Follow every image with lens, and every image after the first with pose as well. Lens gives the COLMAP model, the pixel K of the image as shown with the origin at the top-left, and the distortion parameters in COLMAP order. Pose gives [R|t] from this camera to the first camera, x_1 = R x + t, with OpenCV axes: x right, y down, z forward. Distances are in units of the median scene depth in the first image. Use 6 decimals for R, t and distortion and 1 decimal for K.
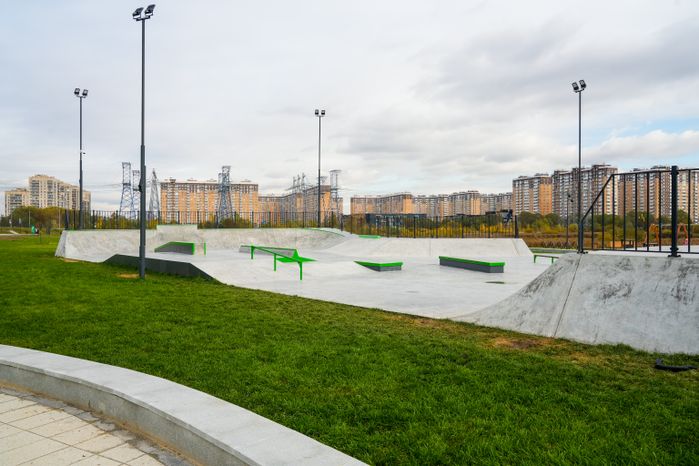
lens RADIAL K [[551.0, 0, 349.5], [0, 551.0, 231.4], [0, 0, 1]] dist [-0.020085, 0.001365]
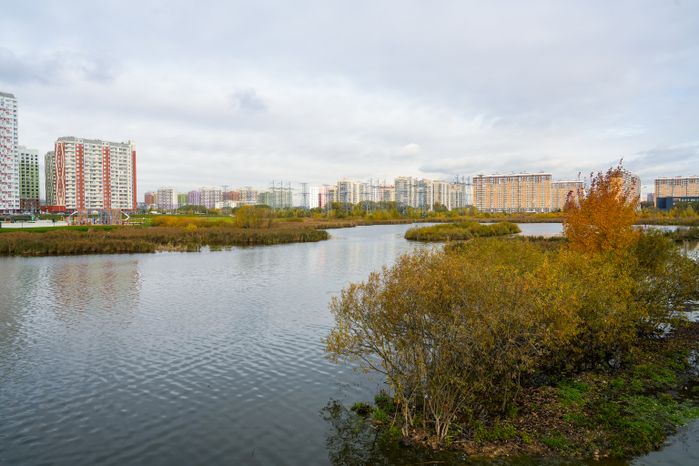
lens RADIAL K [[551.0, 0, 351.2], [0, 551.0, 233.5], [0, 0, 1]] dist [-0.020085, 0.001365]
pose [[0.660215, 0.013746, -0.750951, 0.457886], [0.010550, 0.999564, 0.027573, 0.004567], [0.751002, -0.026126, 0.659783, -0.089863]]
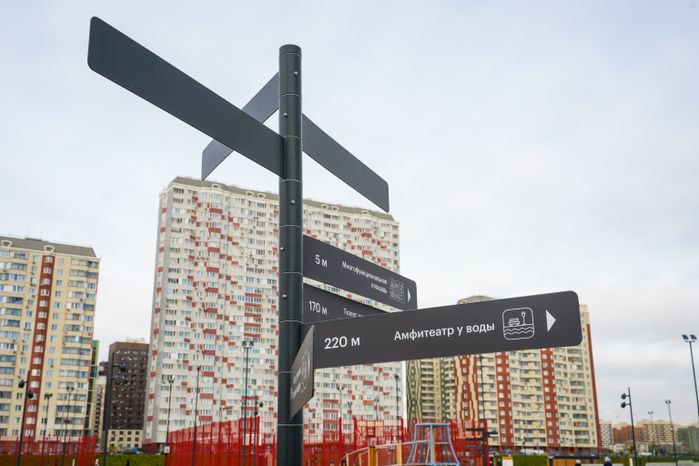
lens RADIAL K [[769.1, 0, 348.2], [0, 769.1, 234.2], [0, 0, 1]] dist [0.040416, 0.000000]
pose [[0.229295, -0.278314, -0.932719, 0.174433], [0.000321, 0.958271, -0.285860, -0.000009], [0.973357, 0.065247, 0.219816, -0.088170]]
